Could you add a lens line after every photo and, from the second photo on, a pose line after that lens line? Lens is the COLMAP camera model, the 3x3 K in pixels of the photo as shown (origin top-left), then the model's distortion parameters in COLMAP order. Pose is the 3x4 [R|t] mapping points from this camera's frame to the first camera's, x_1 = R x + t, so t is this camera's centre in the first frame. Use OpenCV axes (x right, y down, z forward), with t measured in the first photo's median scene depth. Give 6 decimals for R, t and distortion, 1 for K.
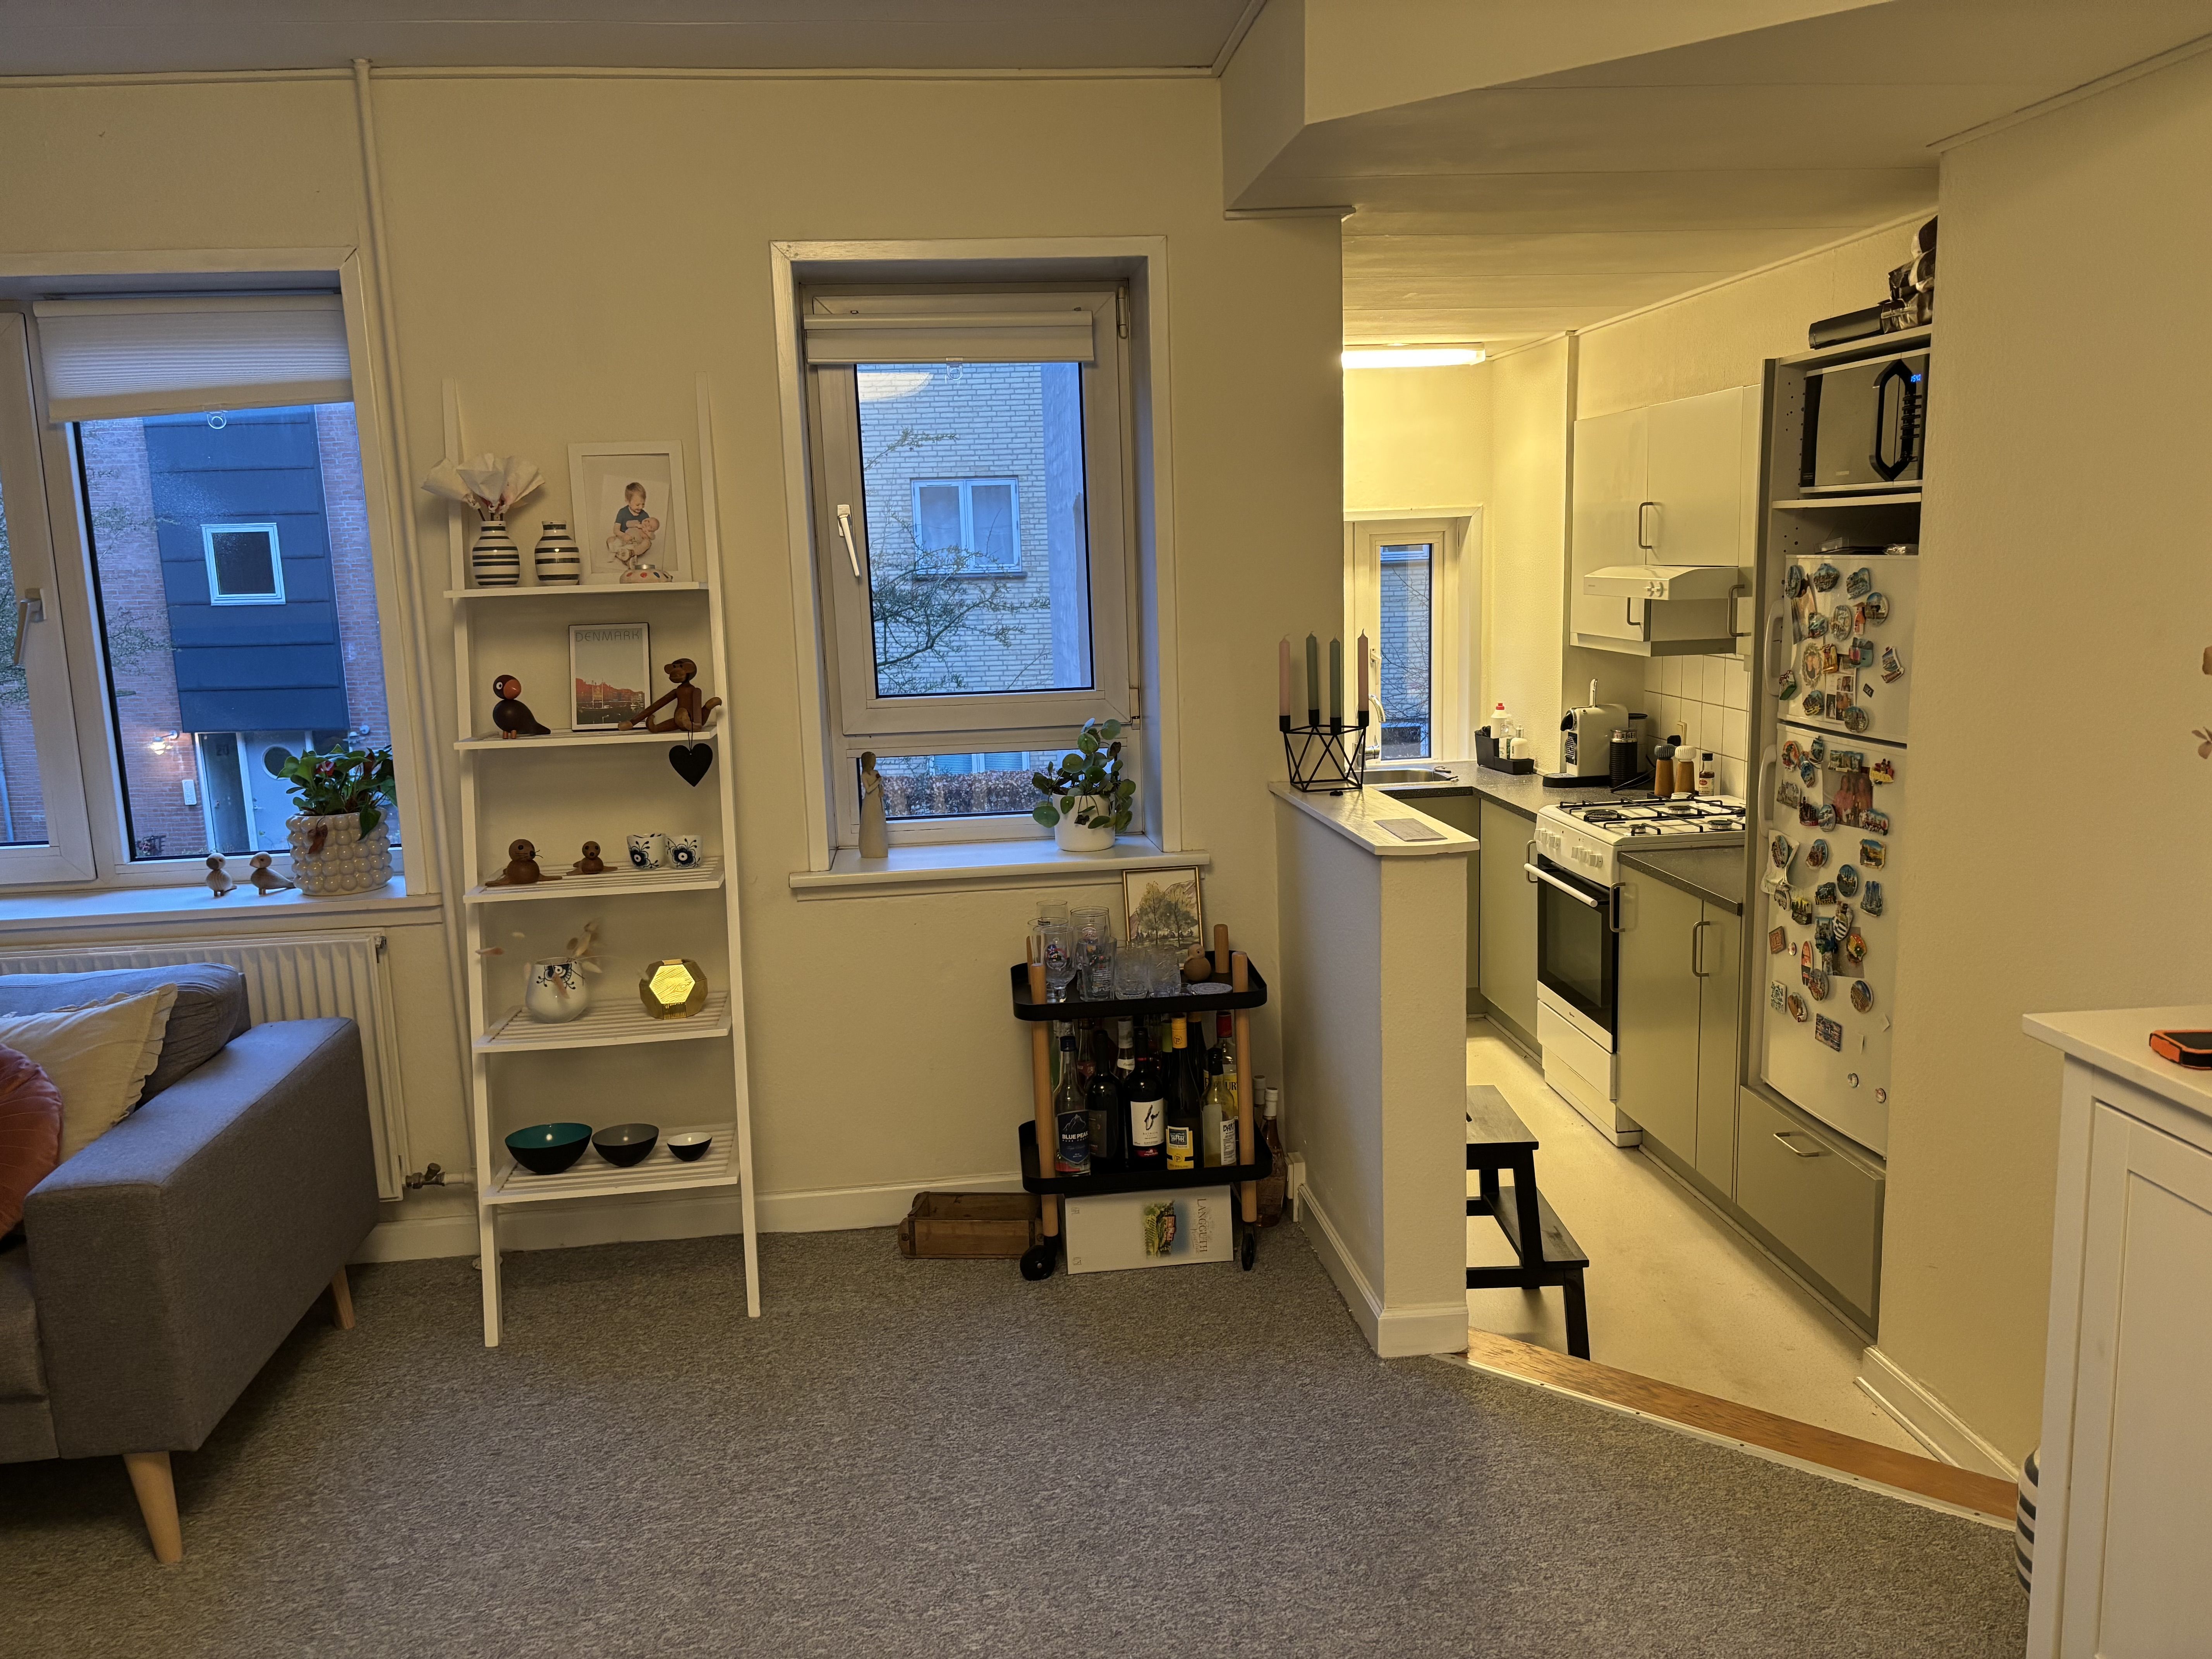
lens RADIAL K [[1654.3, 0, 1089.9], [0, 1654.3, 845.2], [0, 0, 1]] dist [0.045645, -0.054606]
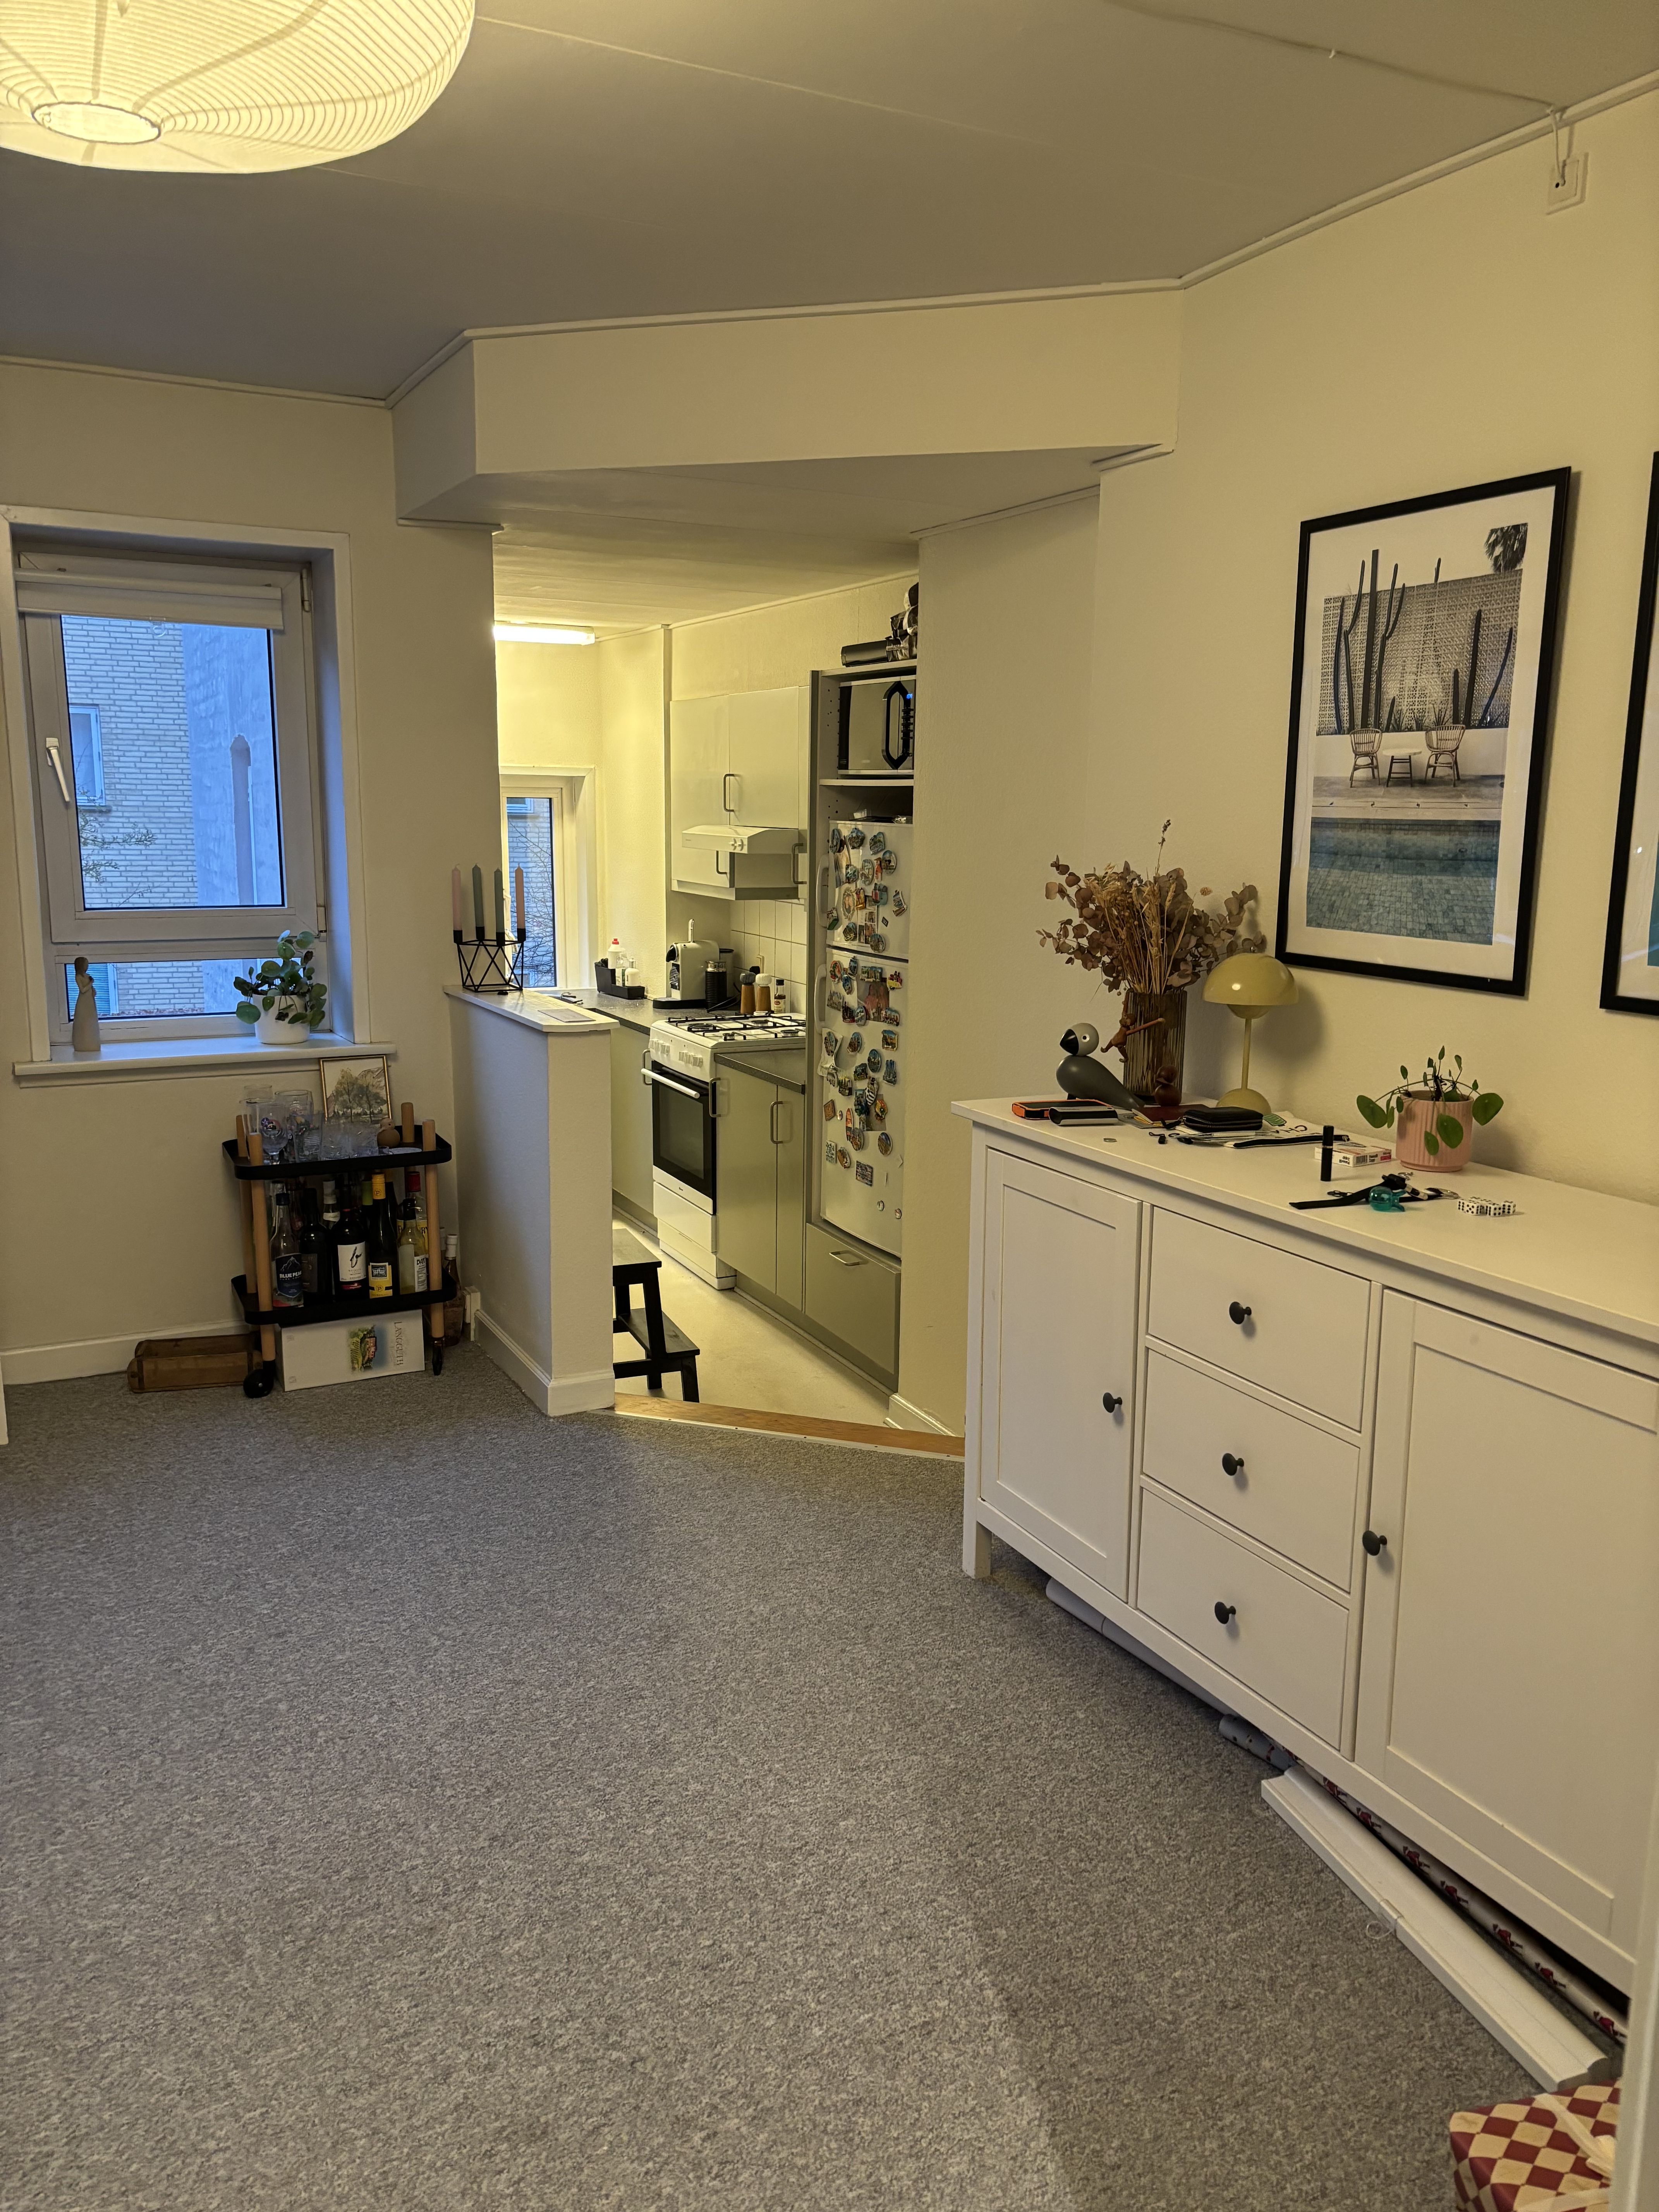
lens RADIAL K [[1654.3, 0, 829.2], [0, 1654.3, 1109.4], [0, 0, 1]] dist [0.045645, -0.054606]
pose [[0.929013, -0.022971, 0.369335, -0.086321], [0.021037, 0.999736, 0.009263, 0.050606], [-0.369450, -0.000836, 0.929250, -0.261583]]
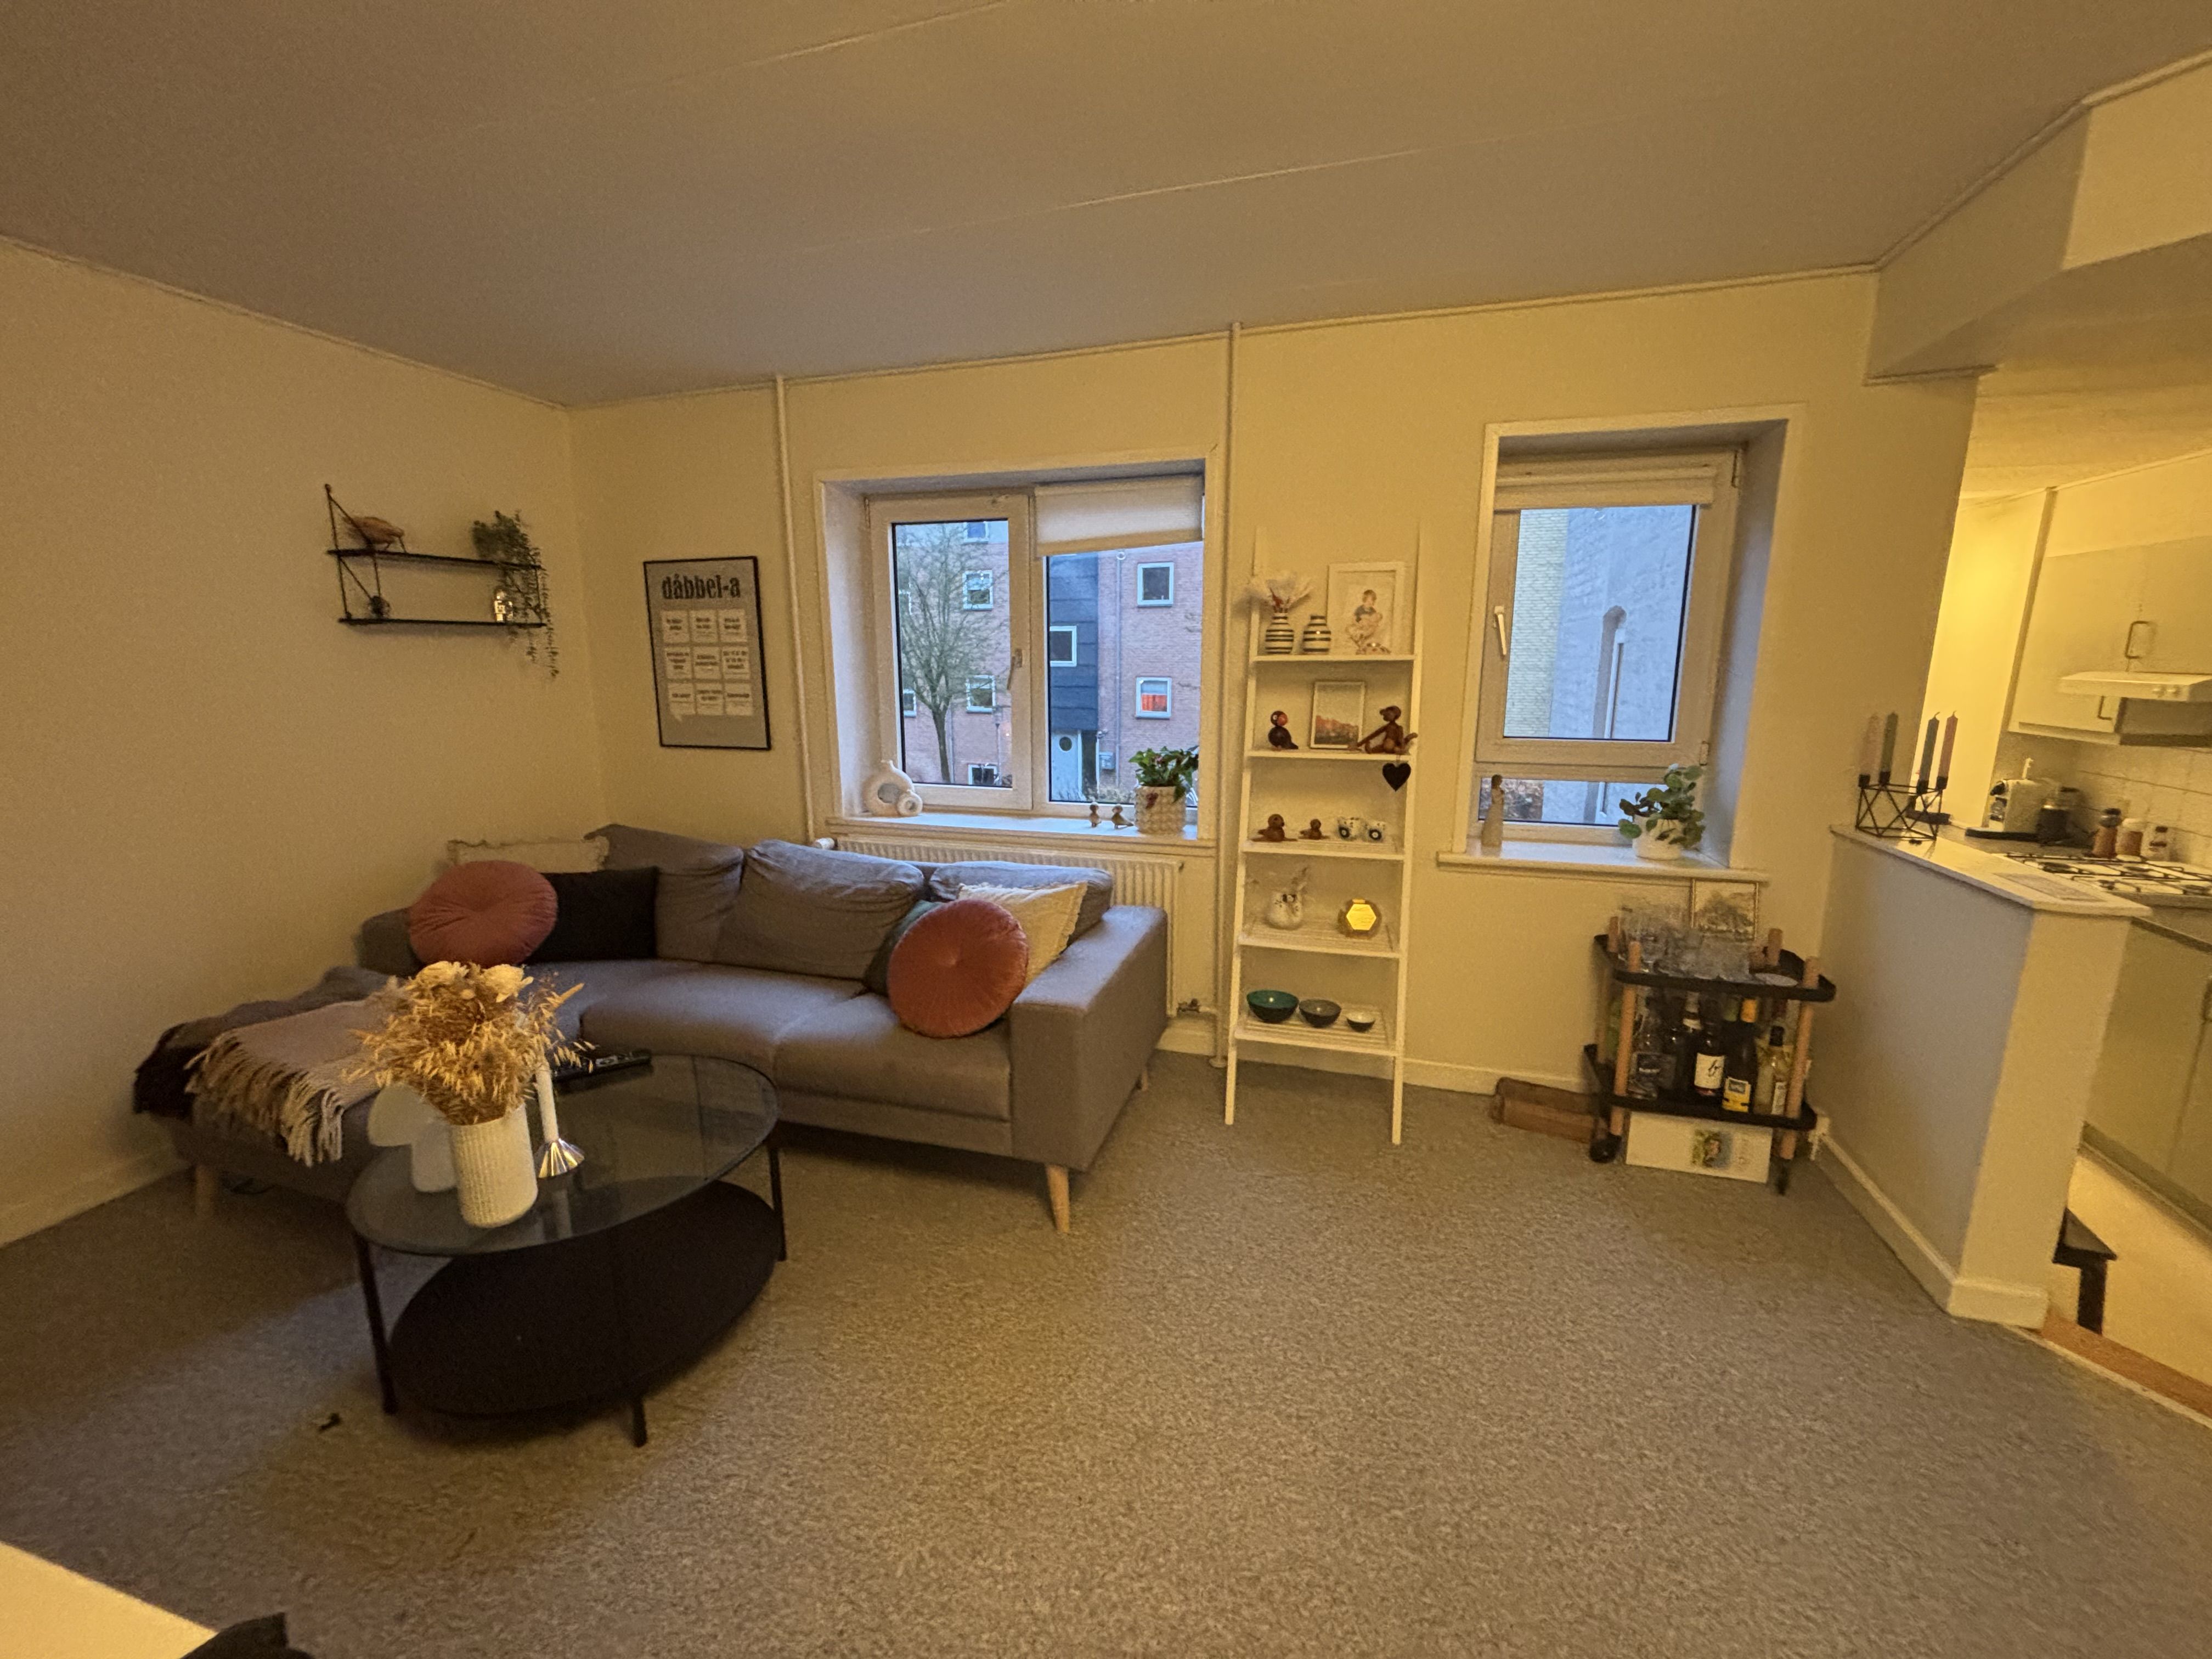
lens RADIAL K [[882.1, 0, 1097.7], [0, 882.1, 824.7], [0, 0, 1]] dist [-0.000362, -0.000789]
pose [[0.915985, 0.107139, -0.386644, -0.160816], [-0.097945, 0.994242, 0.043466, -0.012457], [0.389075, -0.001944, 0.921204, 0.146371]]
